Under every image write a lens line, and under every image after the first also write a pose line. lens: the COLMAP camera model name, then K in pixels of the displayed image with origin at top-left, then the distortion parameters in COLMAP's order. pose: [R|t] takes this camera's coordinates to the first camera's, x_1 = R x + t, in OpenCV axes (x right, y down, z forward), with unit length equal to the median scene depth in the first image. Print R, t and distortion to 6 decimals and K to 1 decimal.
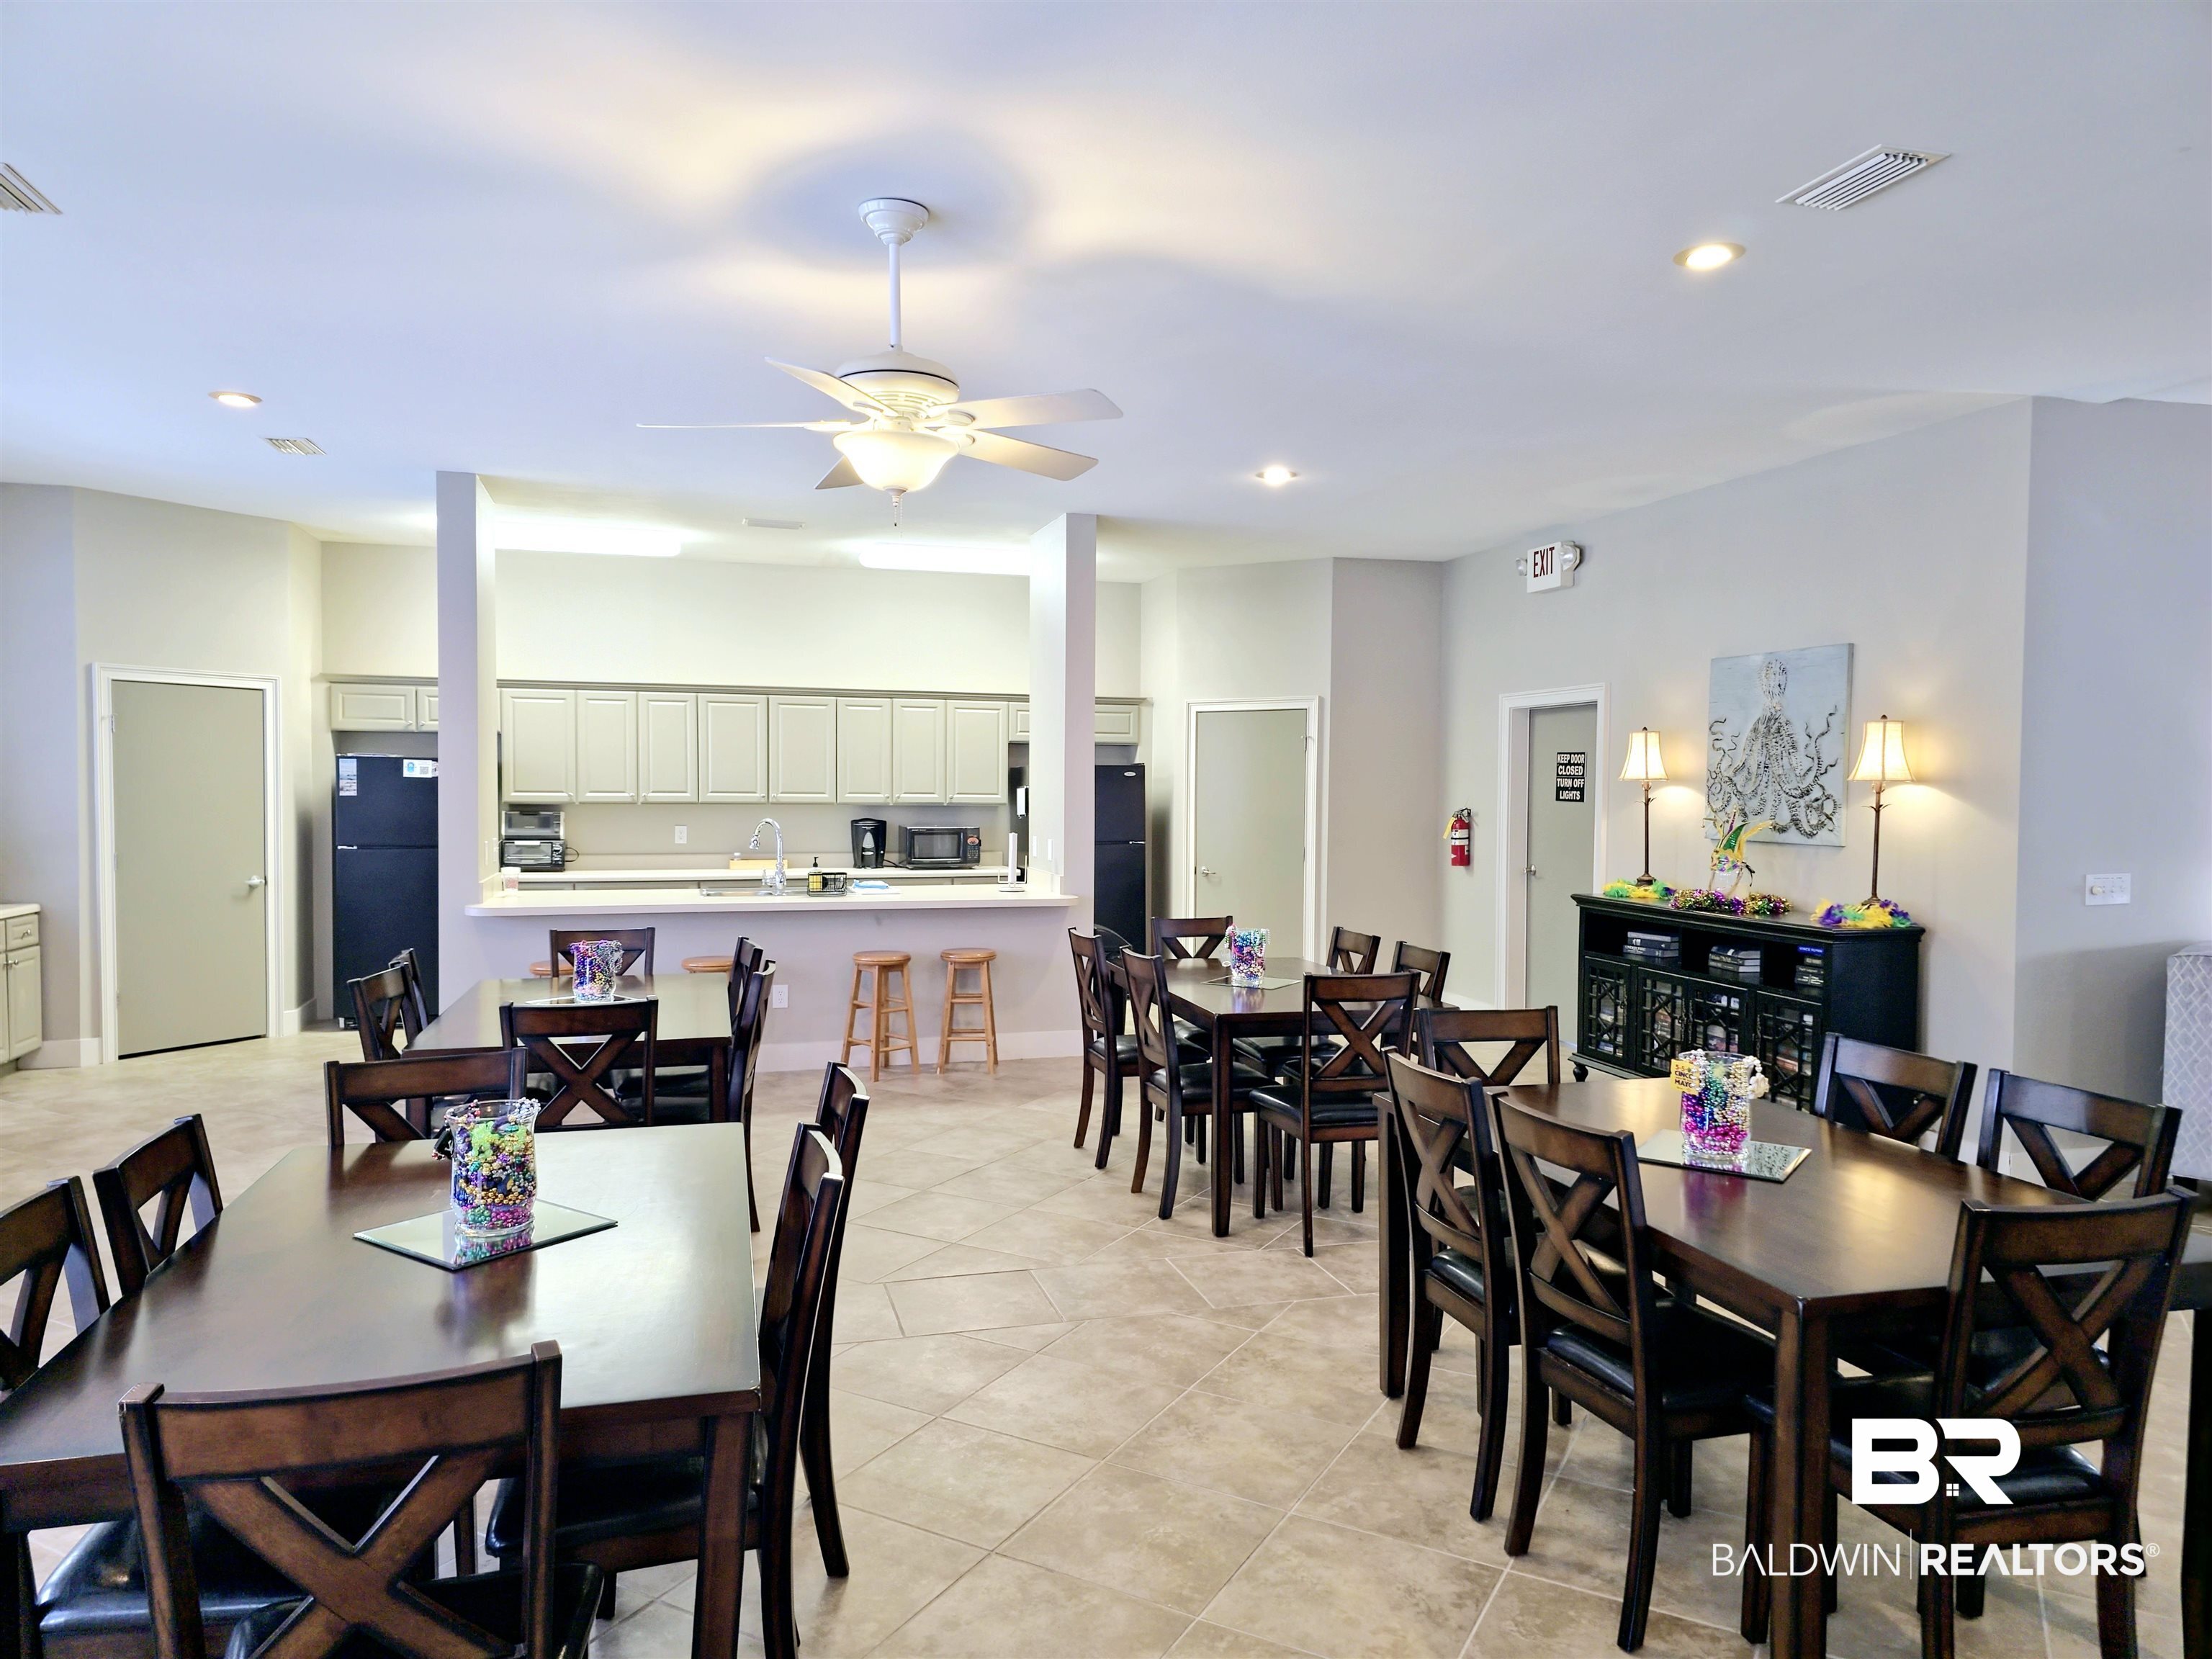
lens RADIAL K [[1418.0, 0, 1106.0], [0, 1418.0, 829.5], [0, 0, 1]] dist [0.069571, -0.069068]
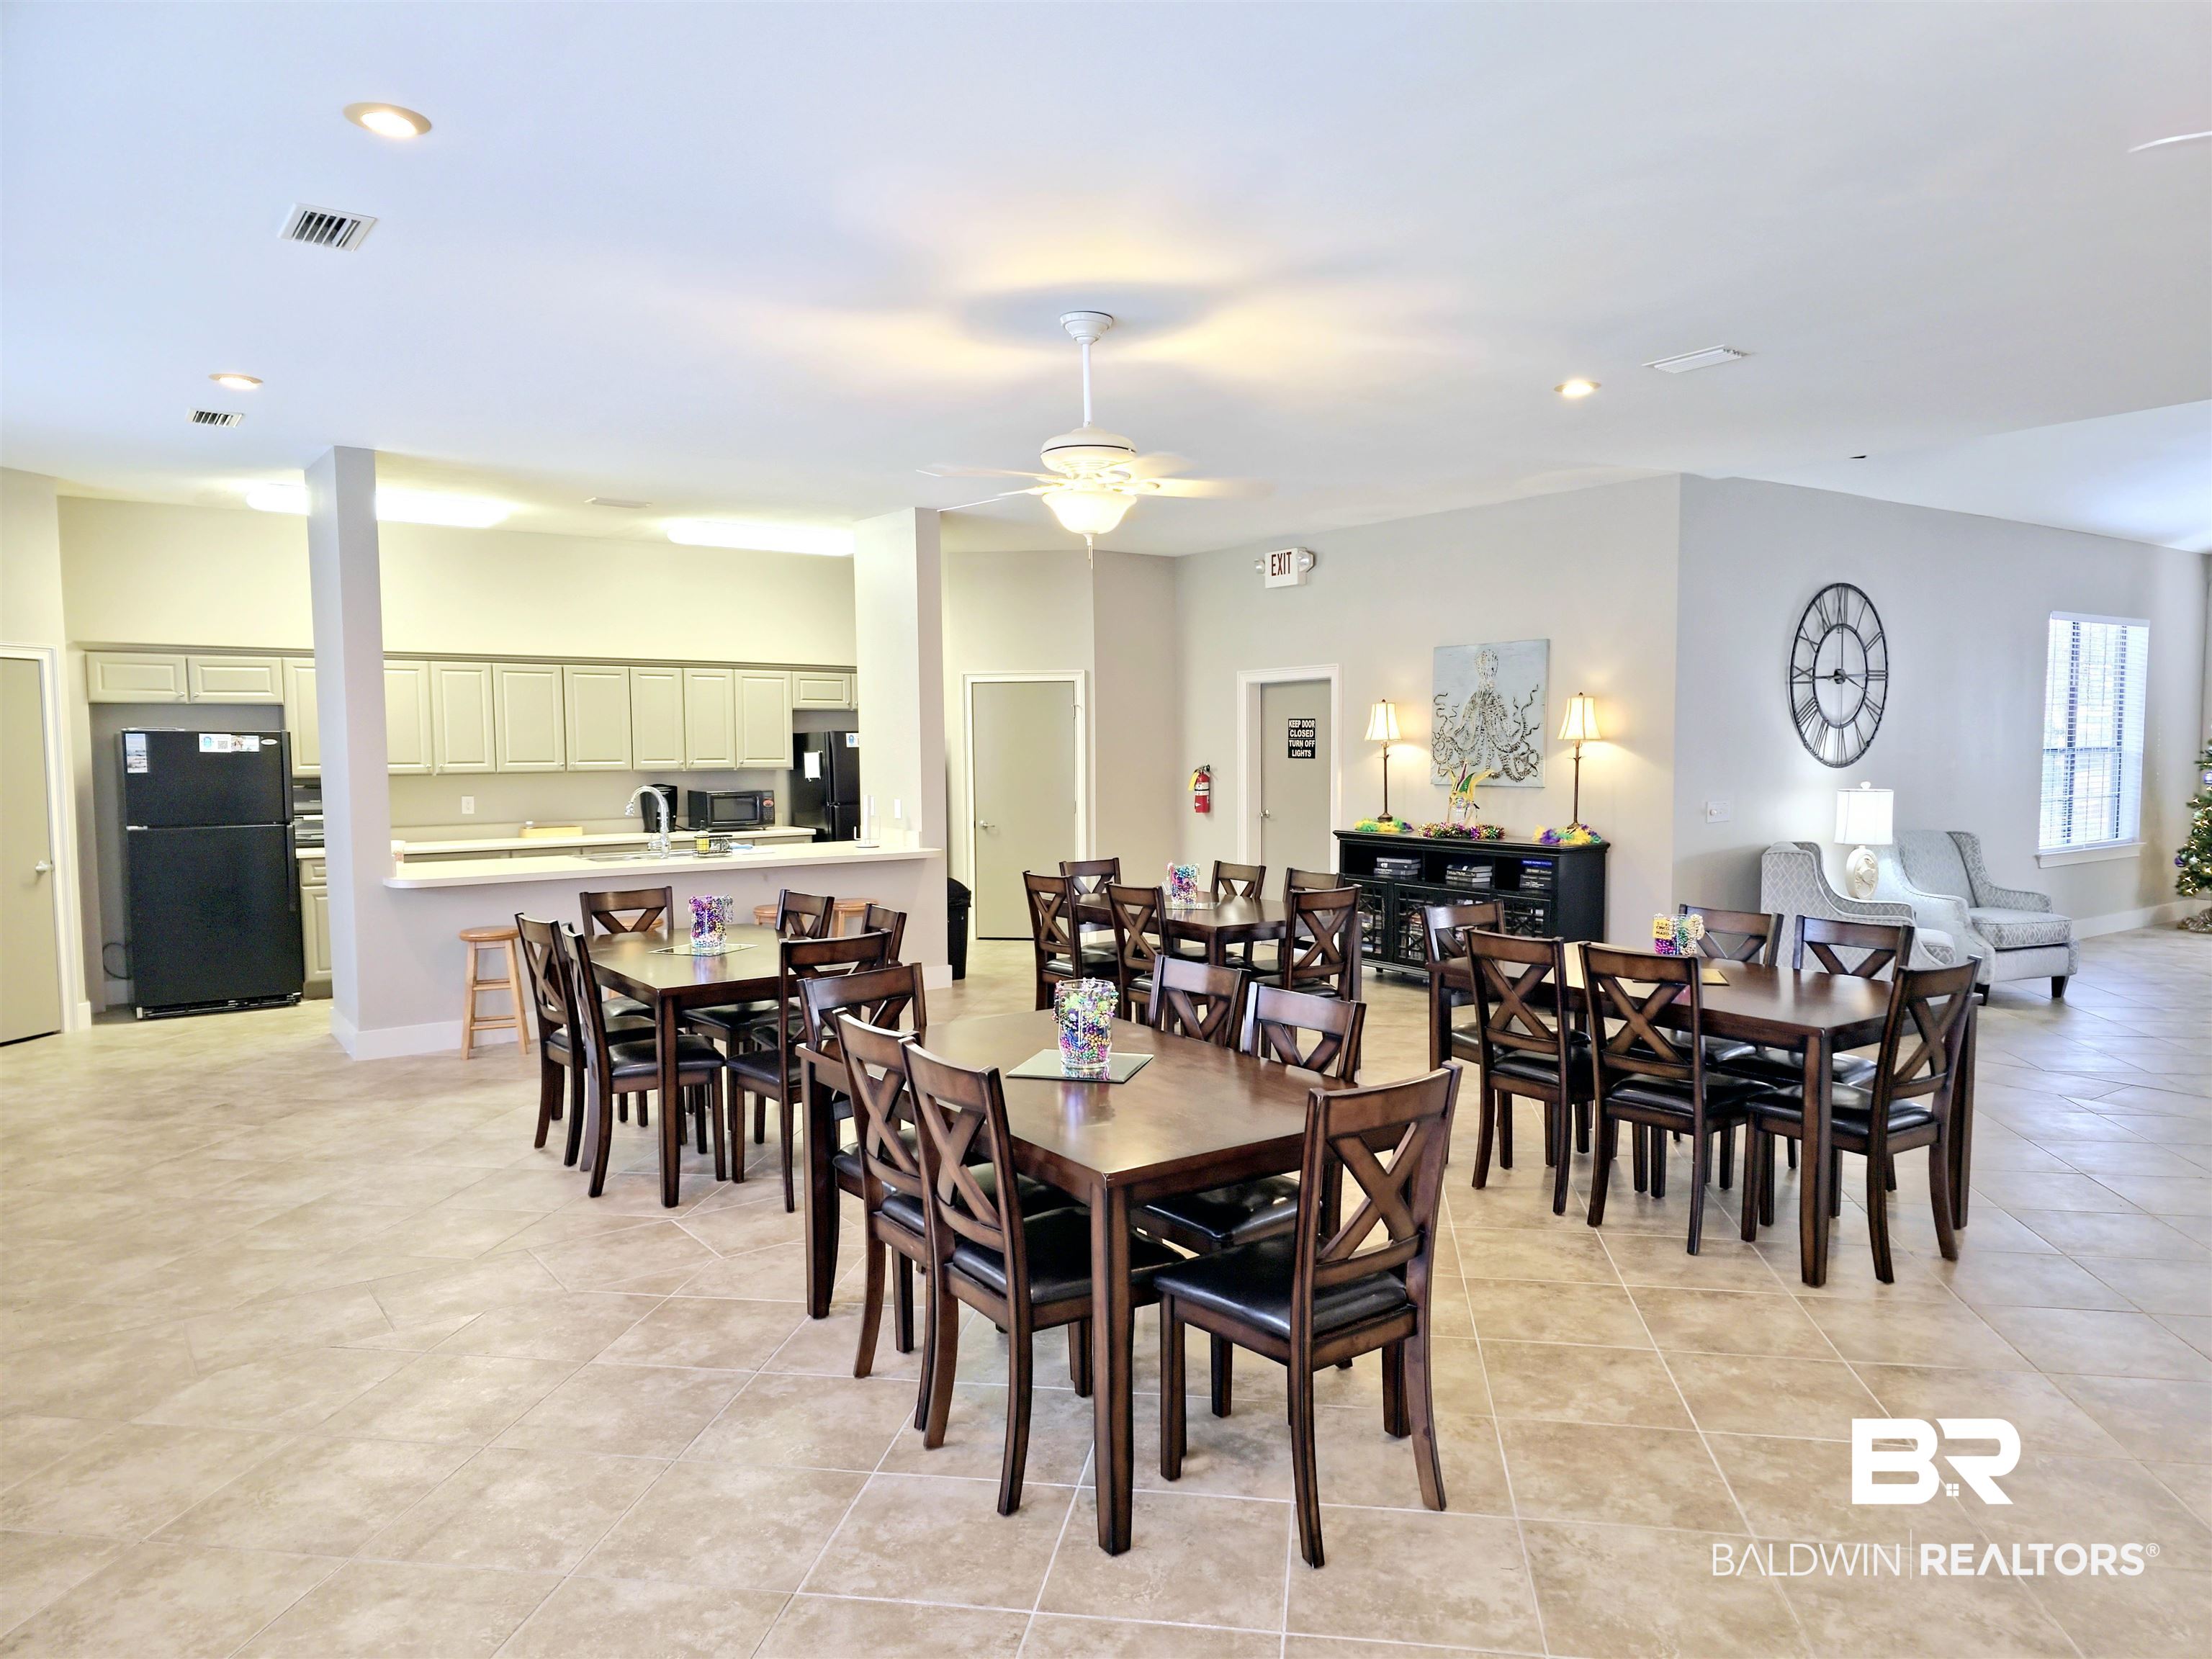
lens RADIAL K [[1418.0, 0, 1106.0], [0, 1418.0, 829.5], [0, 0, 1]] dist [0.069571, -0.069068]
pose [[0.939853, -0.034268, 0.339855, -0.308074], [0.024012, 0.999122, 0.034341, -0.004214], [-0.340733, -0.024115, 0.939851, -0.127254]]
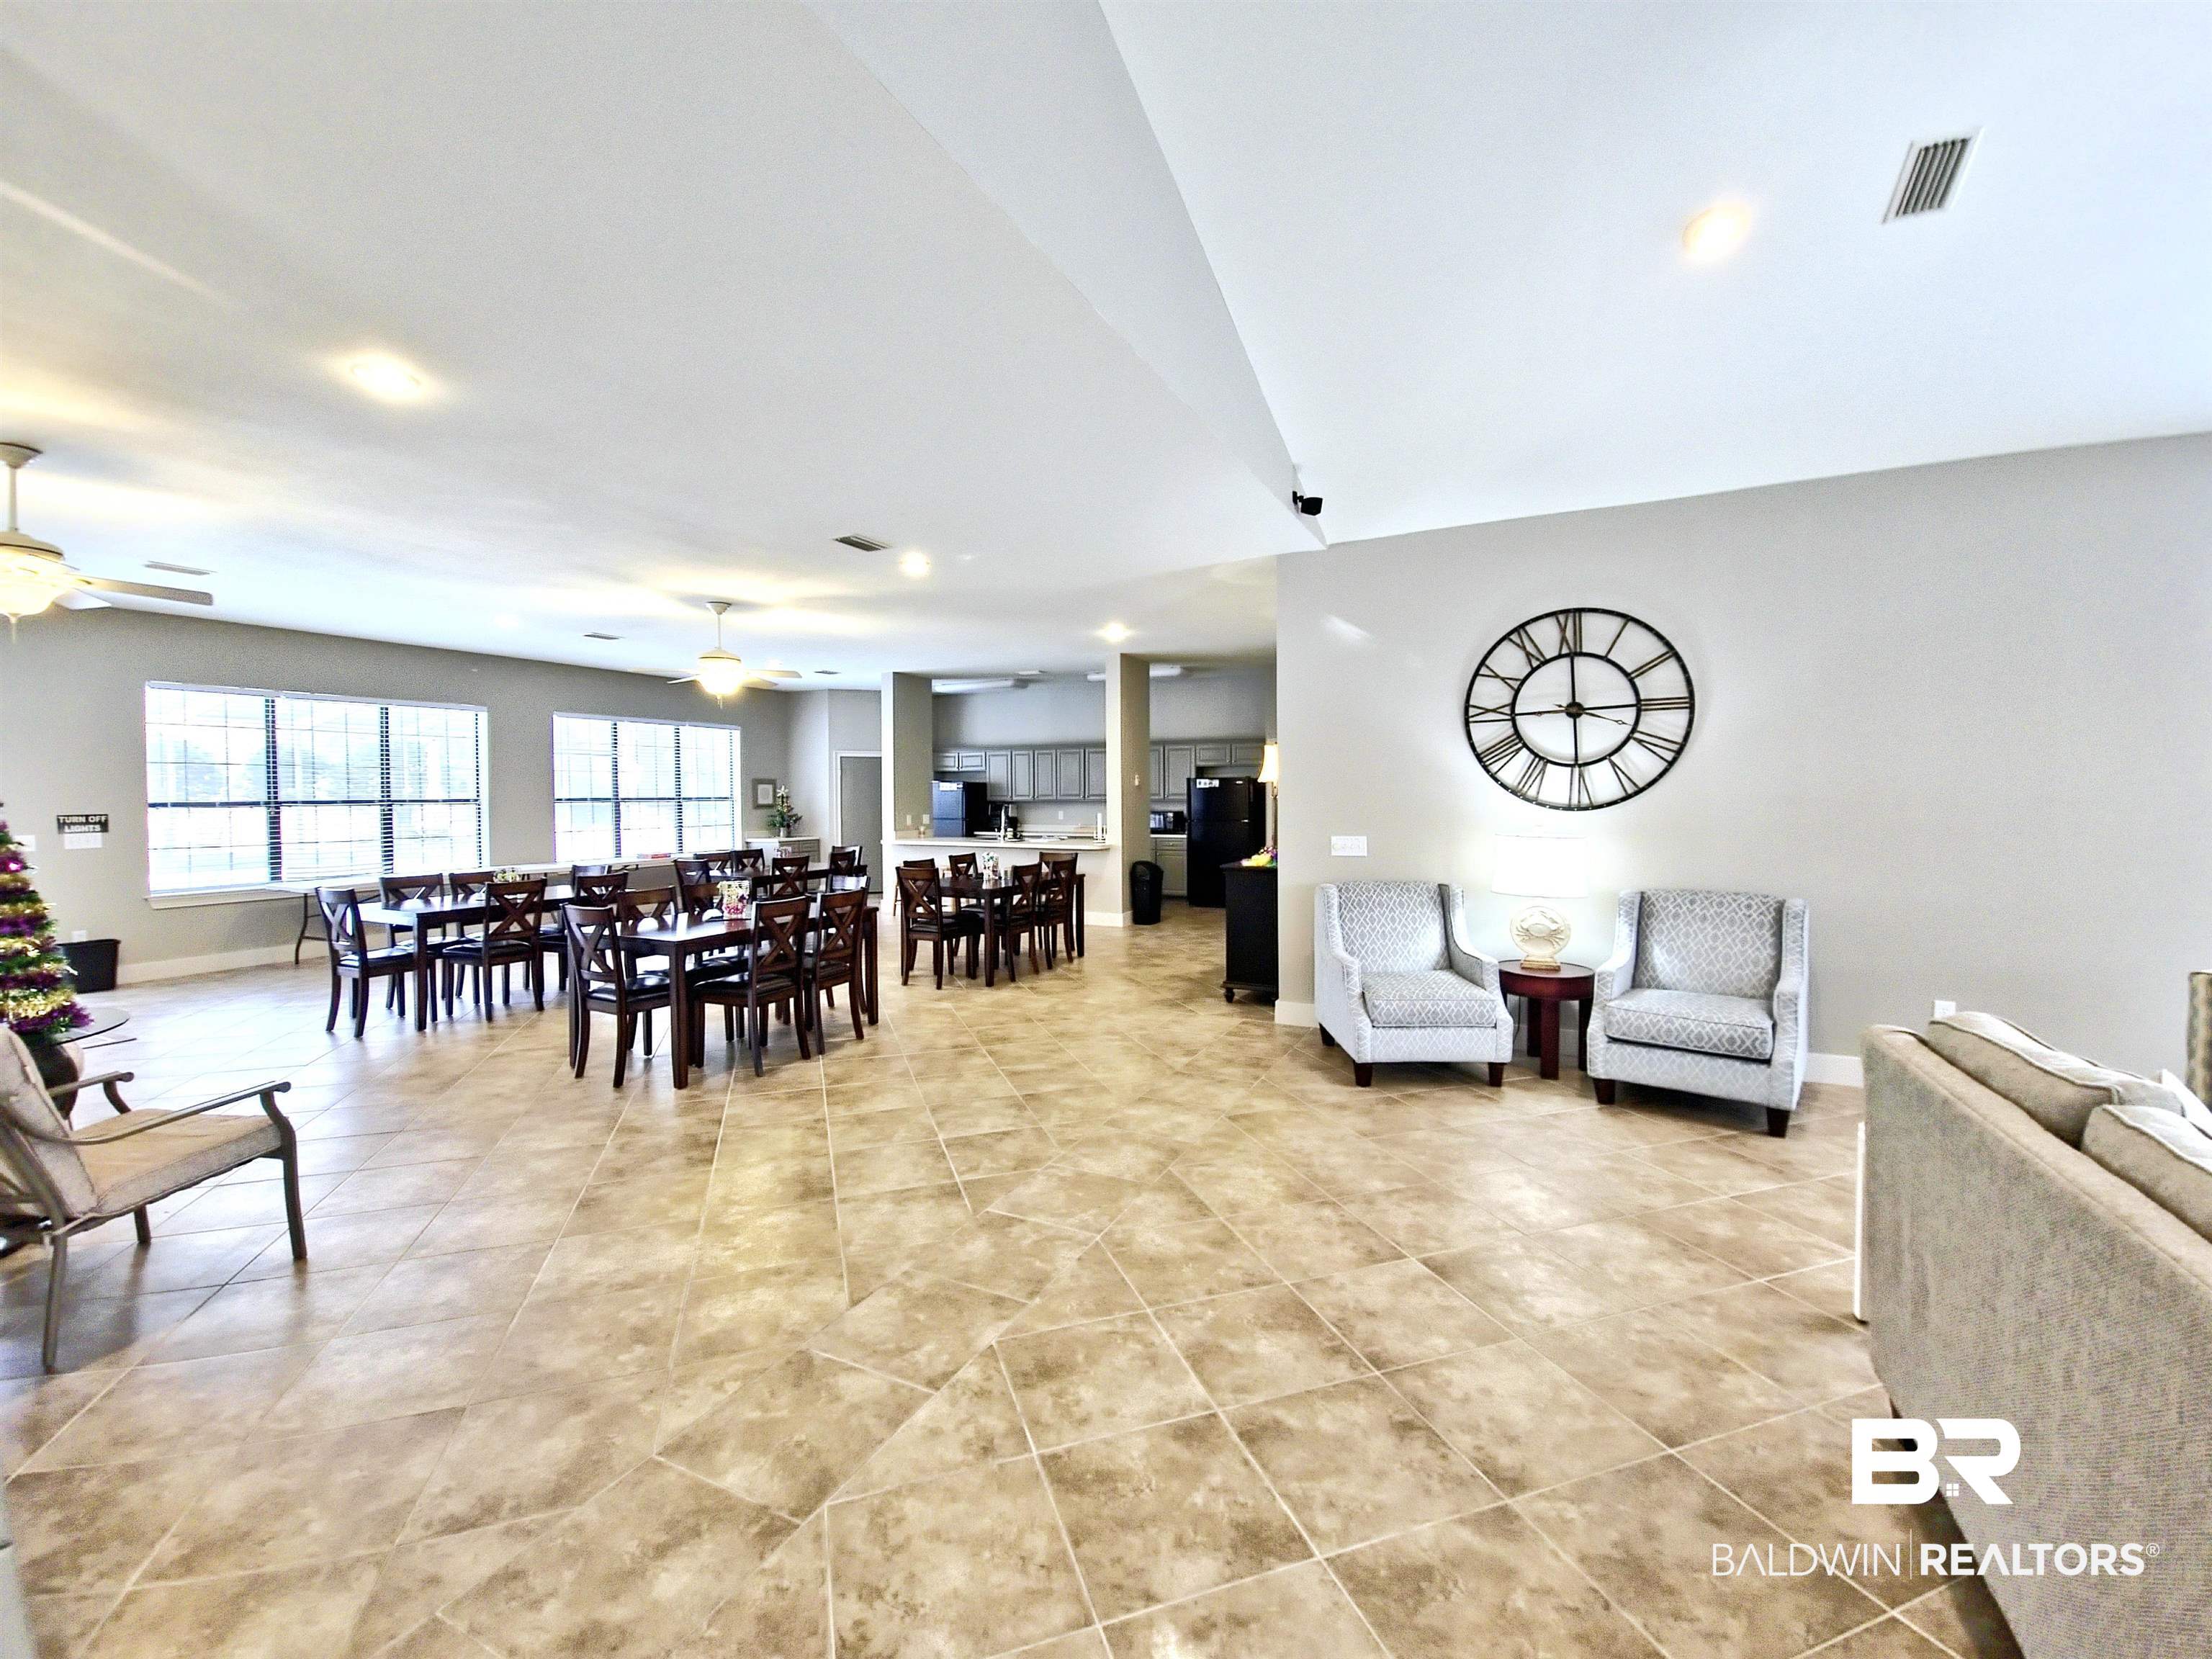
lens RADIAL K [[903.1, 0, 1106.5], [0, 903.1, 814.9], [0, 0, 1]] dist [-0.000234, -0.008319]
pose [[0.731052, 0.007655, -0.682279, 0.962650], [-0.013293, 0.999907, -0.003025, 0.011539], [0.682193, 0.011281, 0.731086, 0.062081]]
